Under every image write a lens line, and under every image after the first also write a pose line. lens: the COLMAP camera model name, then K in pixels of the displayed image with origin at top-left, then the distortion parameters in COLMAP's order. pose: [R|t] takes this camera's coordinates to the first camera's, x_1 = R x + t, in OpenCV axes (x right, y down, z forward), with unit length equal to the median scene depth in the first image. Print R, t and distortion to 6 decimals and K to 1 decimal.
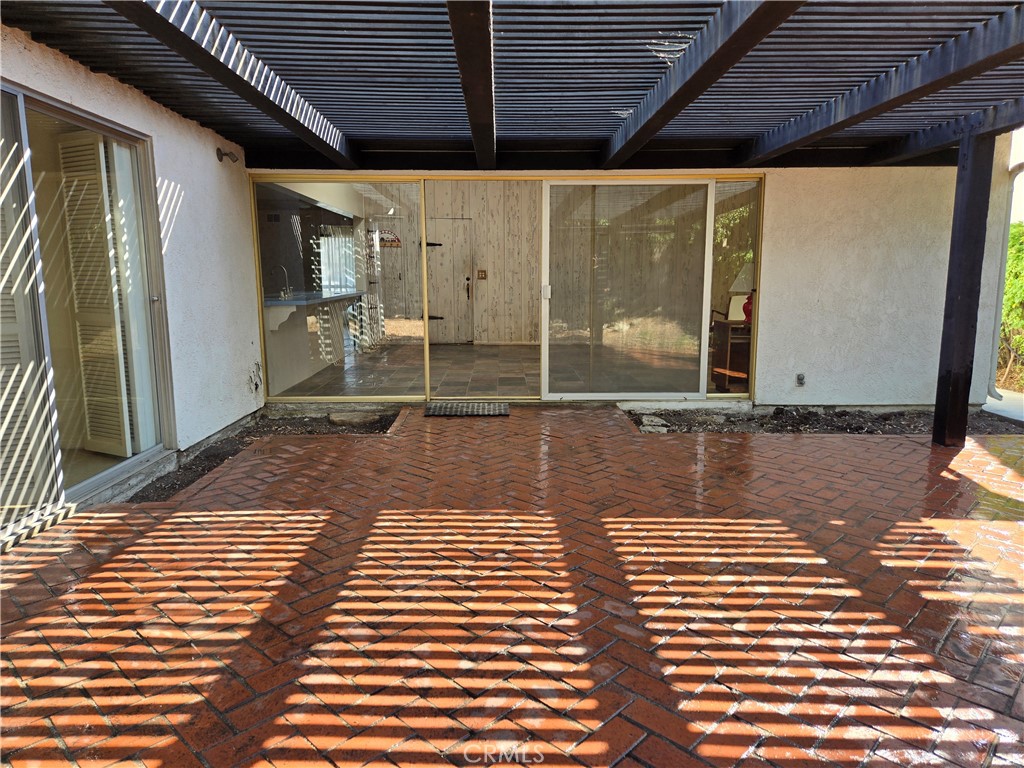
lens RADIAL K [[685.2, 0, 510.4], [0, 685.2, 380.3], [0, 0, 1]] dist [0.040243, -0.025947]
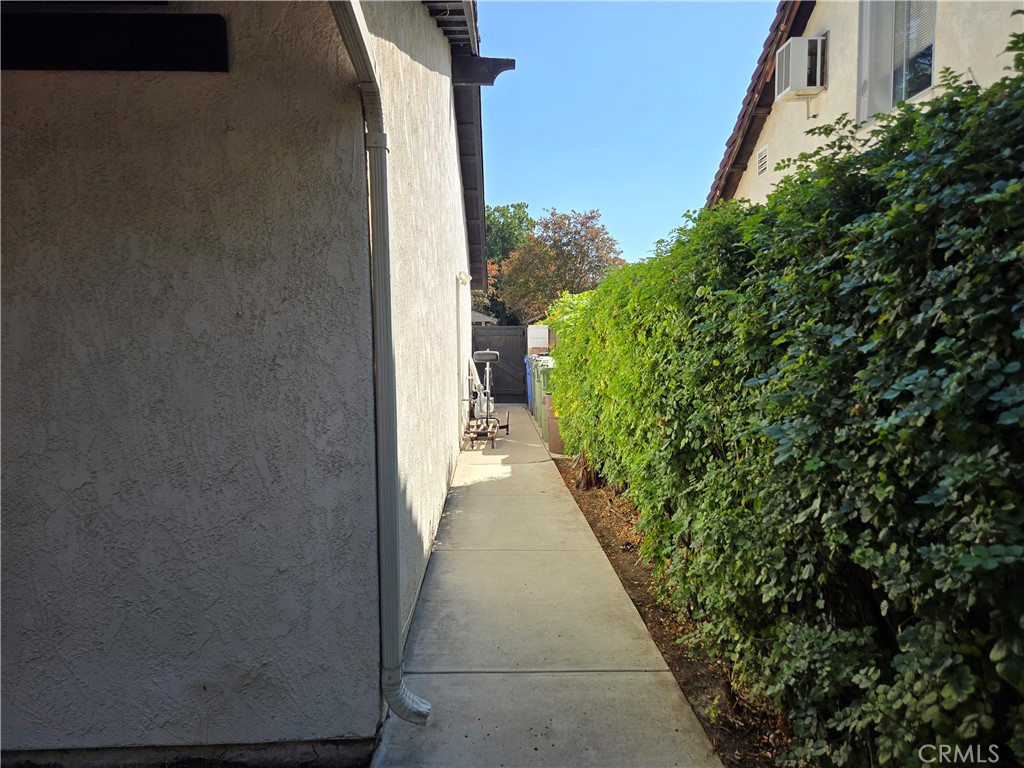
lens RADIAL K [[685.2, 0, 512.0], [0, 685.2, 384.0], [0, 0, 1]] dist [0.040243, -0.025947]
pose [[0.503902, -0.052757, 0.862148, 0.362333], [0.149028, 0.988475, -0.026616, -0.107054], [-0.850808, 0.141896, 0.505956, 0.627999]]
